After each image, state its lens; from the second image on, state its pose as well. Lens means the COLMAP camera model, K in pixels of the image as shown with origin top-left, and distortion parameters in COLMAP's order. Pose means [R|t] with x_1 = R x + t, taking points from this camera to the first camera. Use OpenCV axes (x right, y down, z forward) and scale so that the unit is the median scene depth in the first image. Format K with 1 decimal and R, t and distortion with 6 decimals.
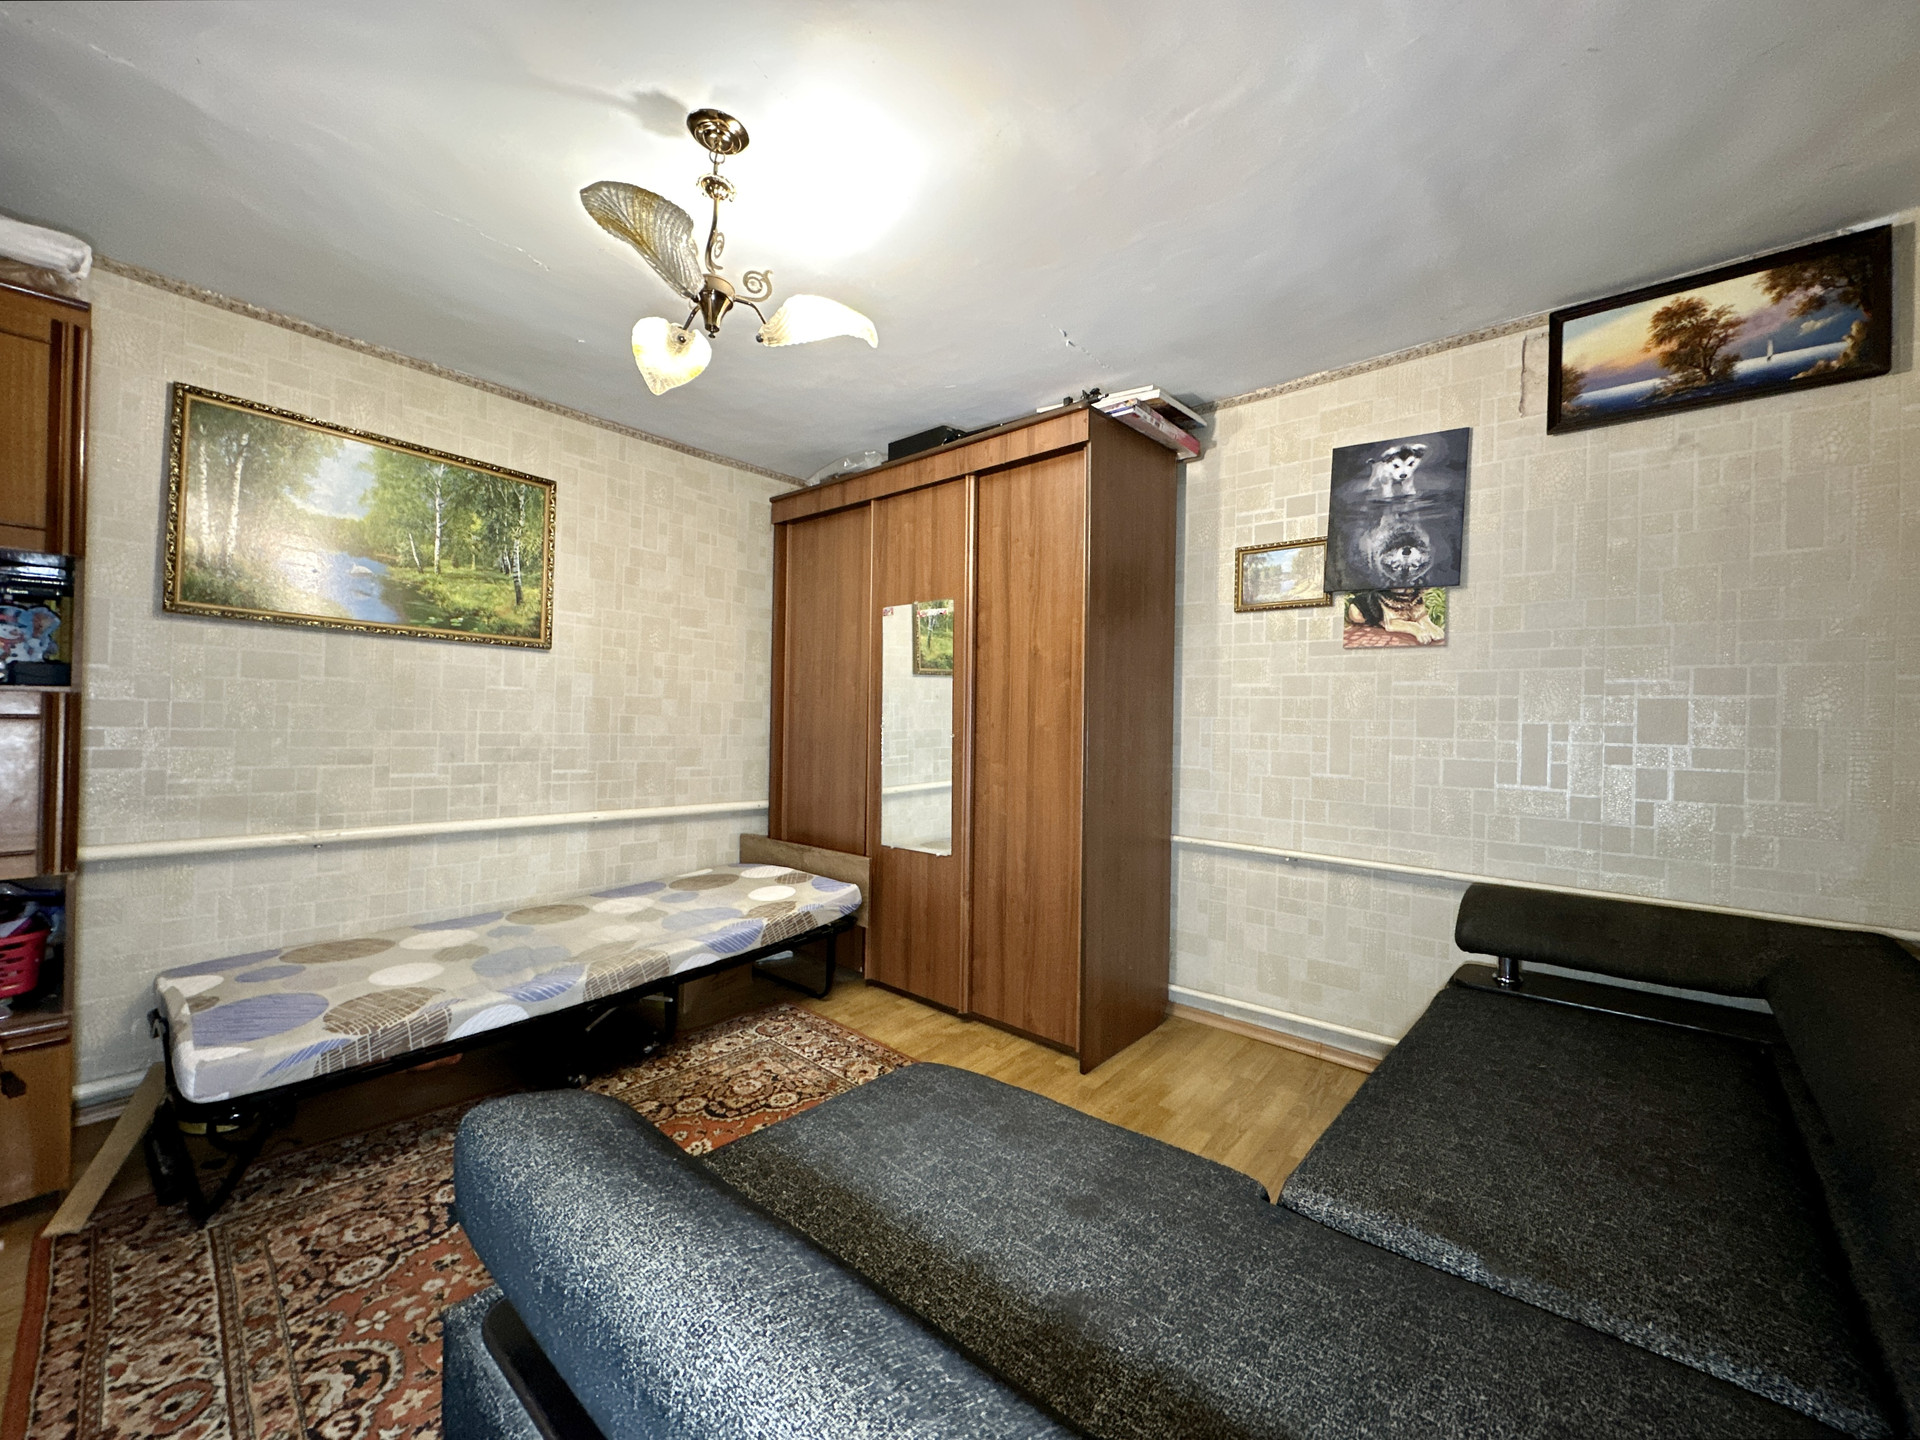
lens RADIAL K [[763.5, 0, 959.9], [0, 763.5, 720.2], [0, 0, 1]] dist [0.000191, 0.000041]
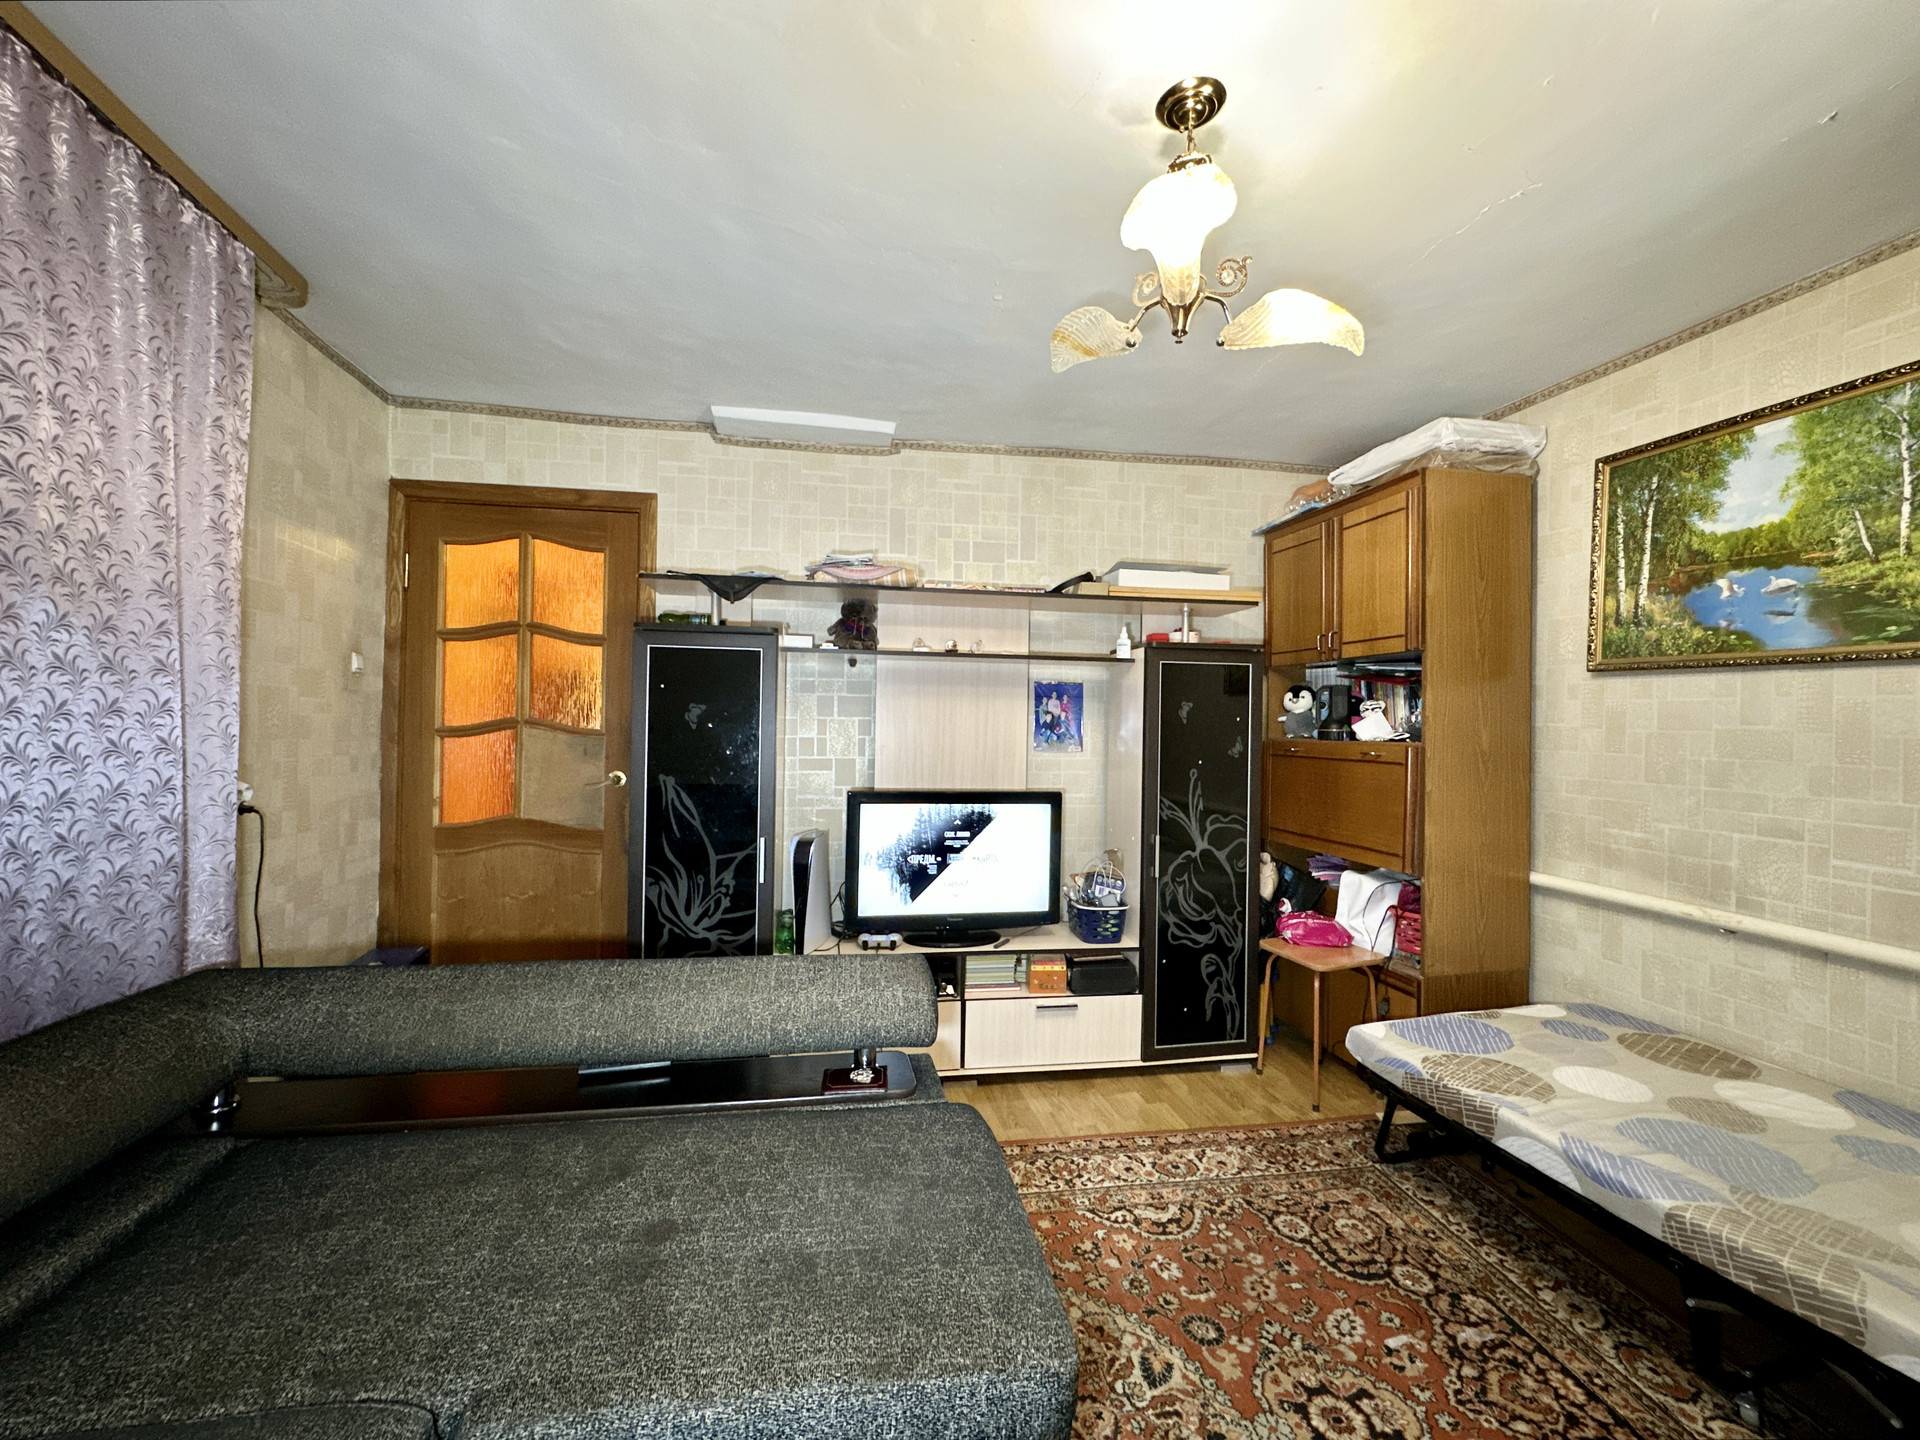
lens RADIAL K [[763.5, 0, 955.6], [0, 763.5, 719.2], [0, 0, 1]] dist [0.000191, 0.000041]
pose [[-0.610860, -0.036645, -0.790890, 0.346768], [-0.028317, 0.999300, -0.024430, -0.020960], [0.791232, 0.007472, -0.611471, 0.882469]]
